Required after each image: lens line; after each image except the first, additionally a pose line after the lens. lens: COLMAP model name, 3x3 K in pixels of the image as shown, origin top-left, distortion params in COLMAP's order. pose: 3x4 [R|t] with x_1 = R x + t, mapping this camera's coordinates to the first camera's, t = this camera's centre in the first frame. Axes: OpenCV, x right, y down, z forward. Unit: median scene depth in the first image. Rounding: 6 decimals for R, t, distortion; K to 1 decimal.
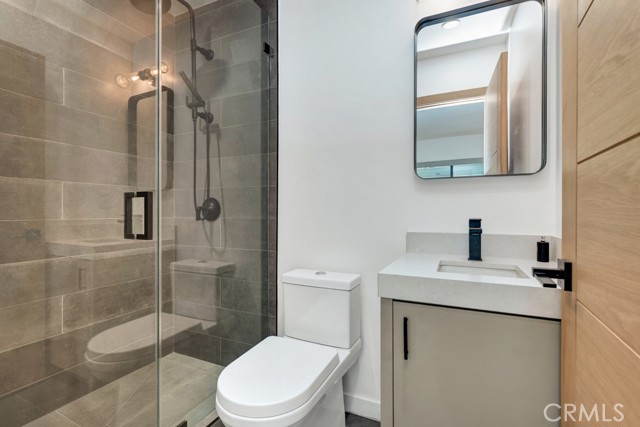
lens RADIAL K [[292.8, 0, 320.0], [0, 292.8, 214.5], [0, 0, 1]] dist [0.003275, 0.000409]
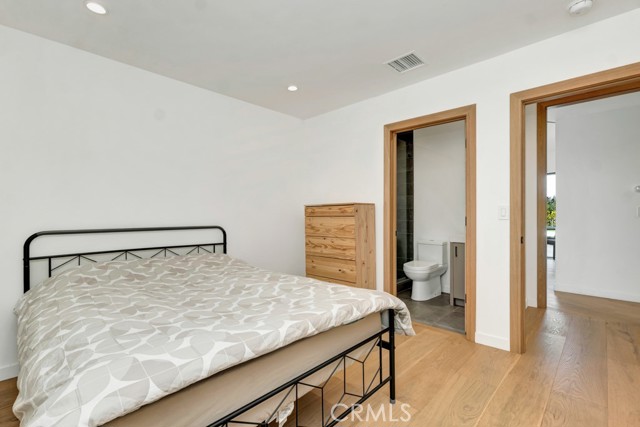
lens RADIAL K [[292.8, 0, 320.0], [0, 292.8, 214.5], [0, 0, 1]] dist [0.003275, 0.000409]
pose [[0.947046, 0.000780, -0.321098, -0.096080], [-0.000686, 1.000000, 0.000407, -0.045723], [0.321098, -0.000166, 0.947046, -1.703840]]
